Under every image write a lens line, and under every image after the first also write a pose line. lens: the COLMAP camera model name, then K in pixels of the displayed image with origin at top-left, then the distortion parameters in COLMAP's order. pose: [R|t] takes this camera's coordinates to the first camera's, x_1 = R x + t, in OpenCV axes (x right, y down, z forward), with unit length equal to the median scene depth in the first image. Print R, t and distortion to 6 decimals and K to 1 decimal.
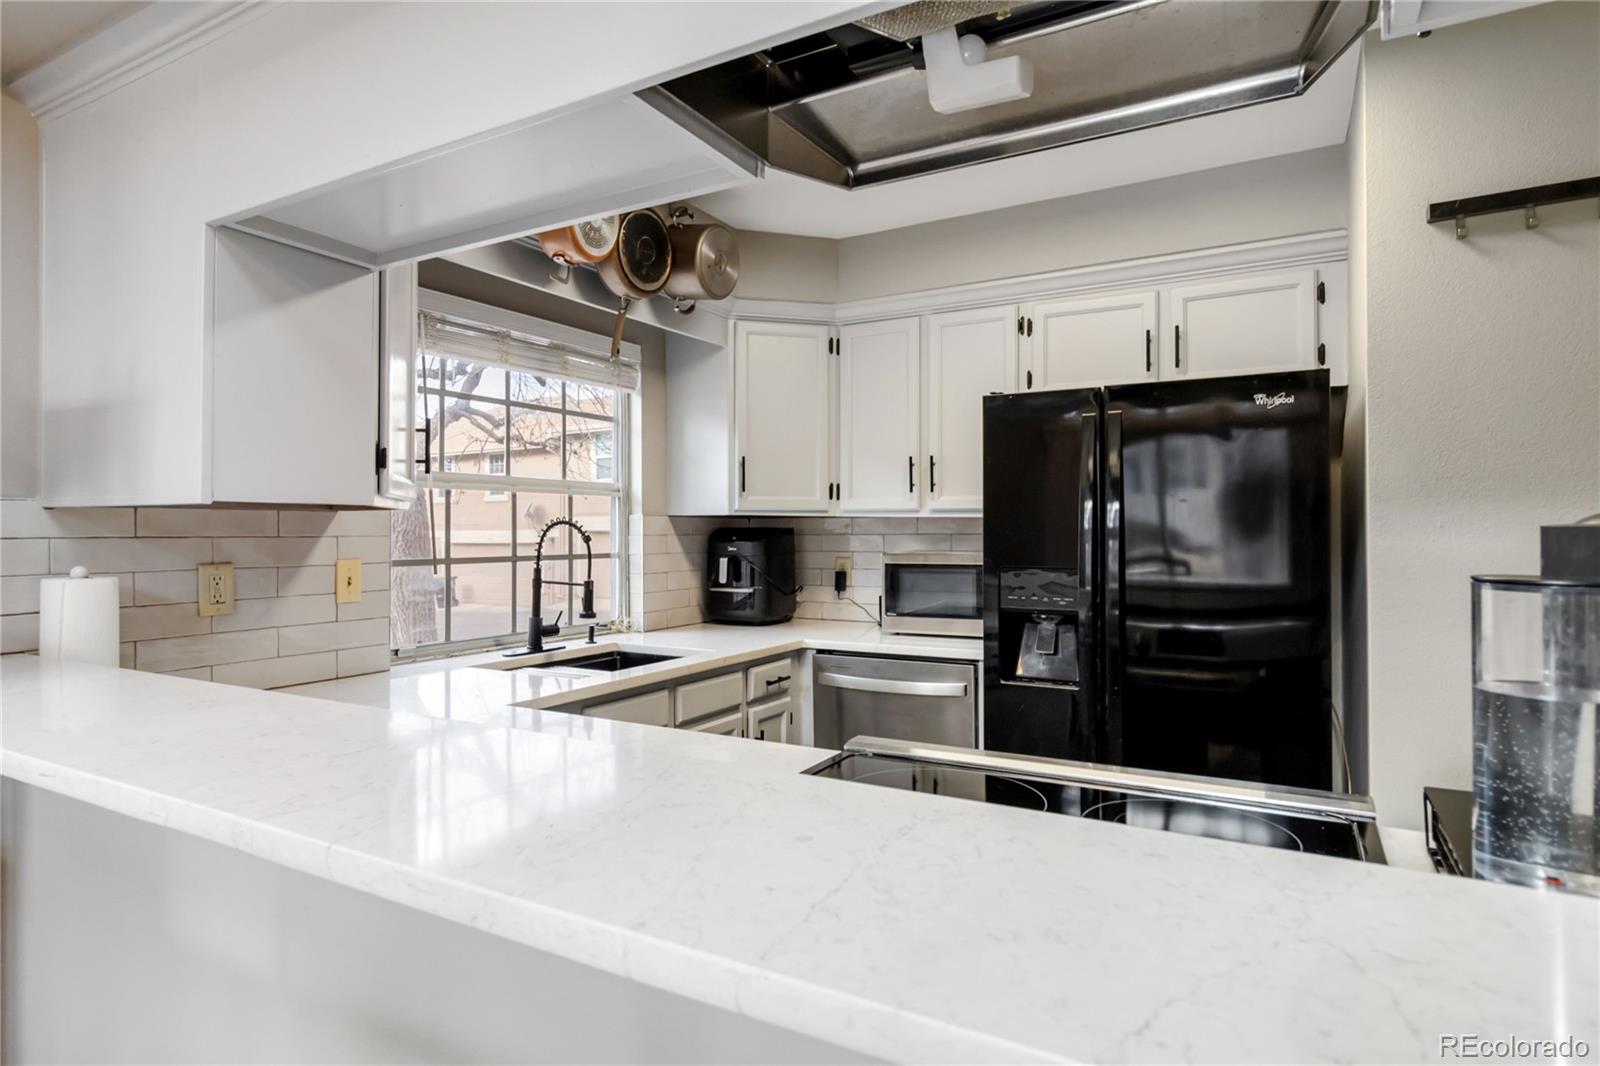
lens RADIAL K [[878.2, 0, 798.8], [0, 878.2, 530.9], [0, 0, 1]] dist [0.001202, 0.000032]
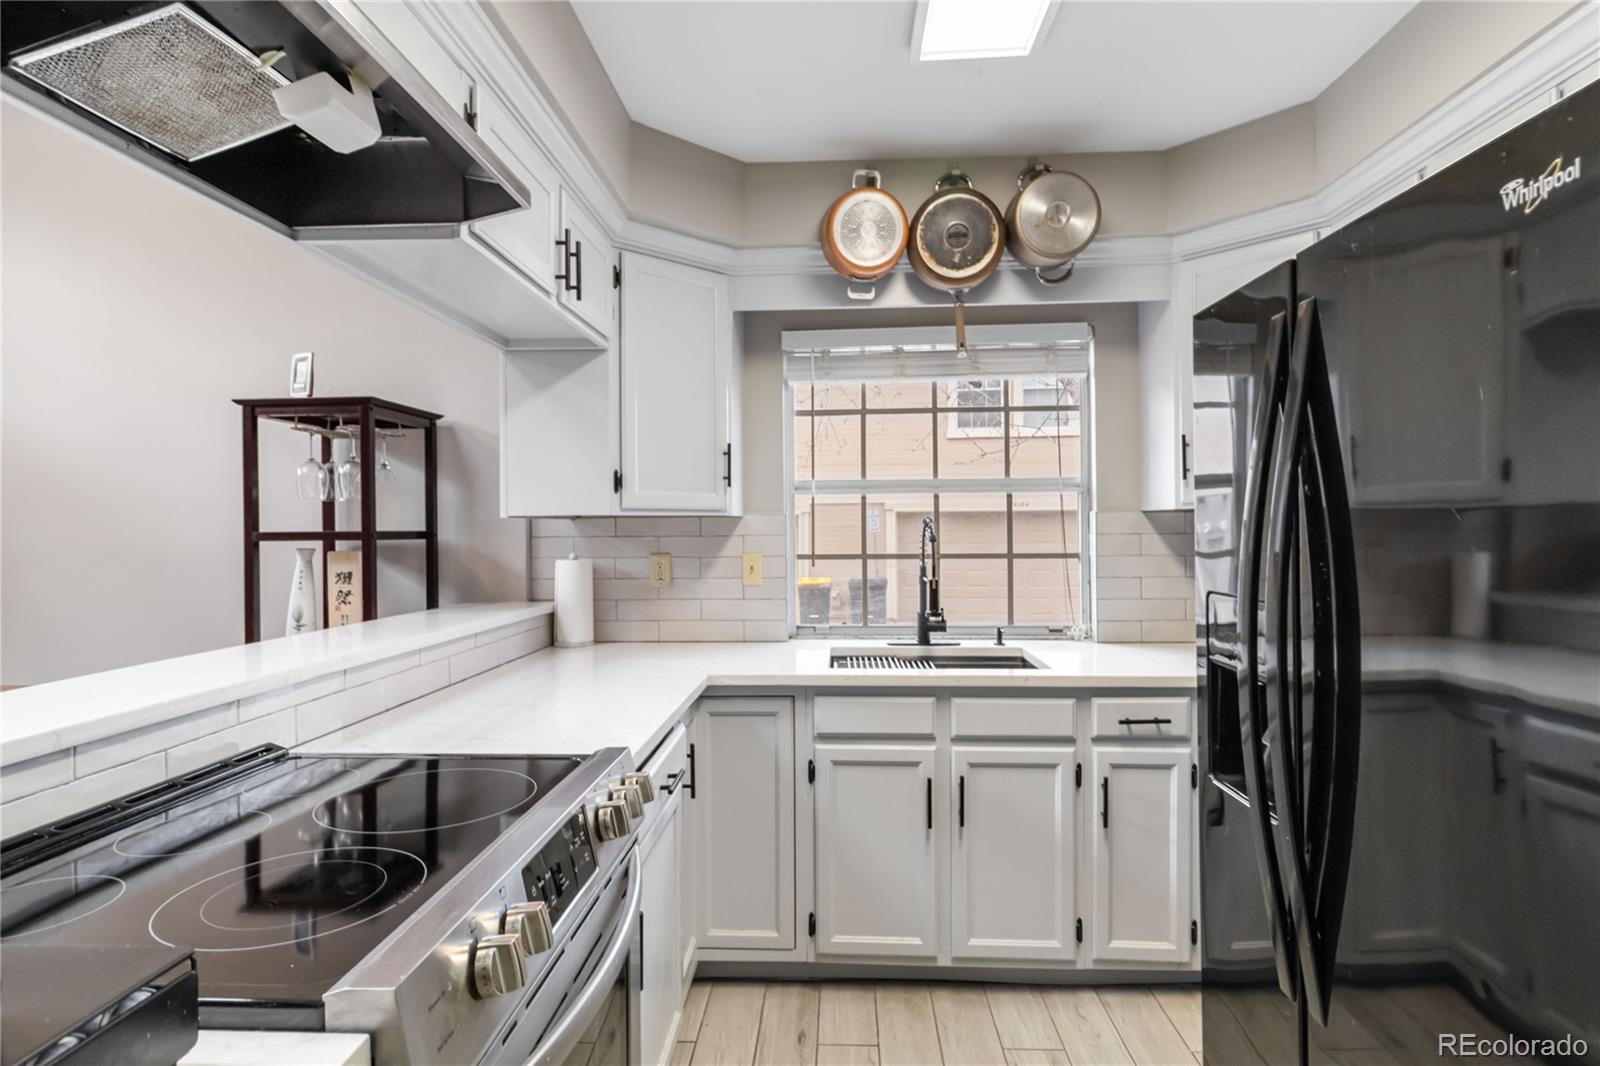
lens RADIAL K [[838.6, 0, 800.9], [0, 838.6, 531.7], [0, 0, 1]] dist [-0.003408, -0.000294]
pose [[0.449243, 0.000560, -0.893409, 0.529433], [0.005993, 0.999975, 0.003640, -0.002939], [0.893389, -0.006989, 0.449229, 0.409895]]
